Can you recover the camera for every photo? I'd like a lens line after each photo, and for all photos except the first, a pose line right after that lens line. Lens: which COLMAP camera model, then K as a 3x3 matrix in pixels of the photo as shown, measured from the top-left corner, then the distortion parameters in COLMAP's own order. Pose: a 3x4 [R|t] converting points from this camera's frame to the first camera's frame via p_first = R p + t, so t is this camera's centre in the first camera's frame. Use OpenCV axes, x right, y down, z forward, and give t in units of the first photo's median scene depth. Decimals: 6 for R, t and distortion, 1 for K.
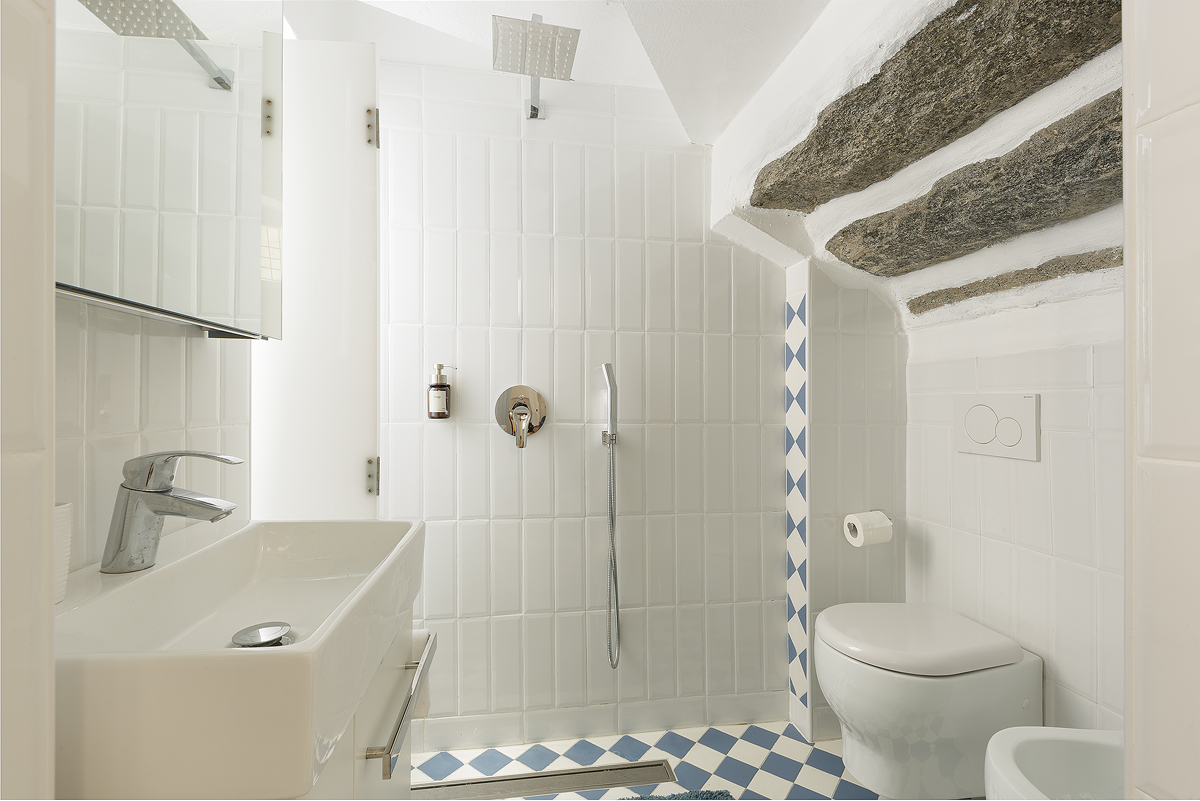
lens RADIAL K [[568.9, 0, 600.1], [0, 568.9, 400.7], [0, 0, 1]] dist [0.006485, 0.000244]
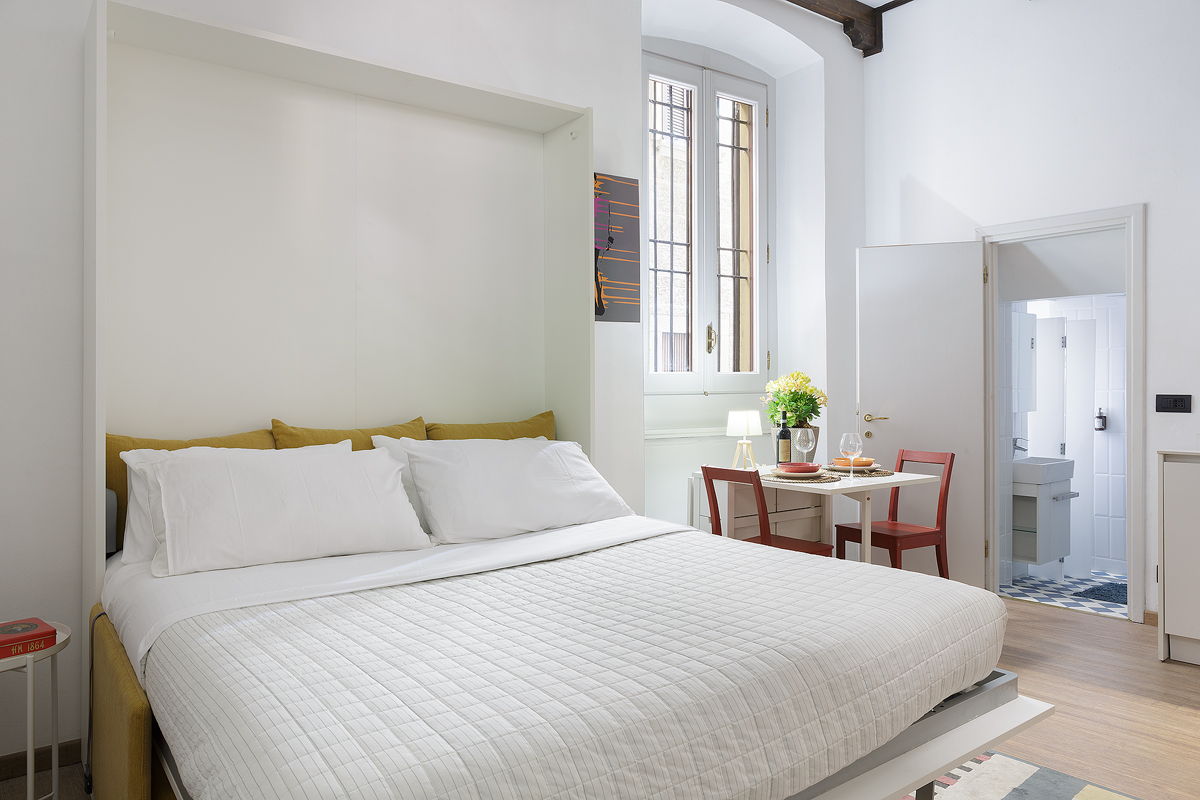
lens RADIAL K [[819.3, 0, 605.6], [0, 819.3, 394.8], [0, 0, 1]] dist [-0.001536, 0.014083]
pose [[0.559535, 0.014968, -0.828671, 2.019056], [0.006168, 0.999734, 0.022223, -0.298643], [0.828784, -0.017546, 0.559294, -3.788938]]
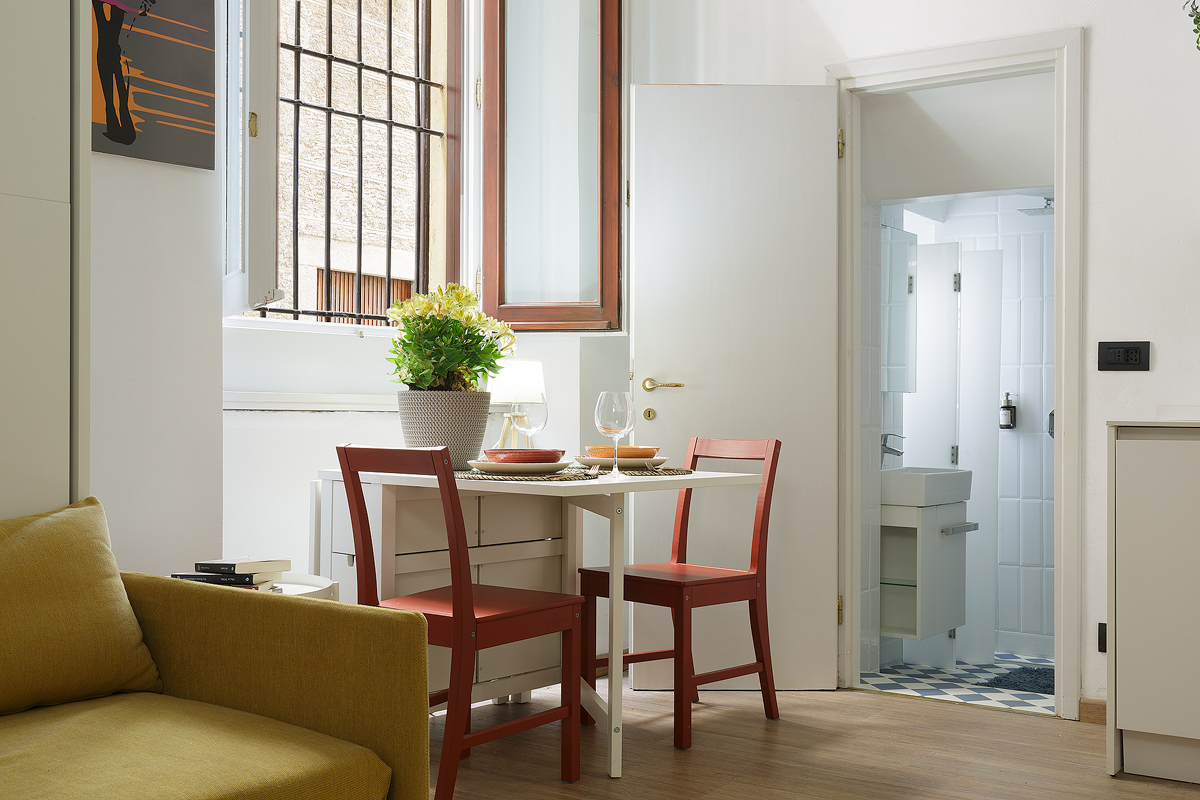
lens RADIAL K [[1313.0, 0, 593.5], [0, 1313.0, 412.2], [0, 0, 1]] dist [0.036055, 0.000000]
pose [[0.747046, 0.012293, -0.664659, 1.743810], [-0.006757, 0.999918, 0.010900, -0.062063], [0.664738, -0.003652, 0.747068, -3.338839]]
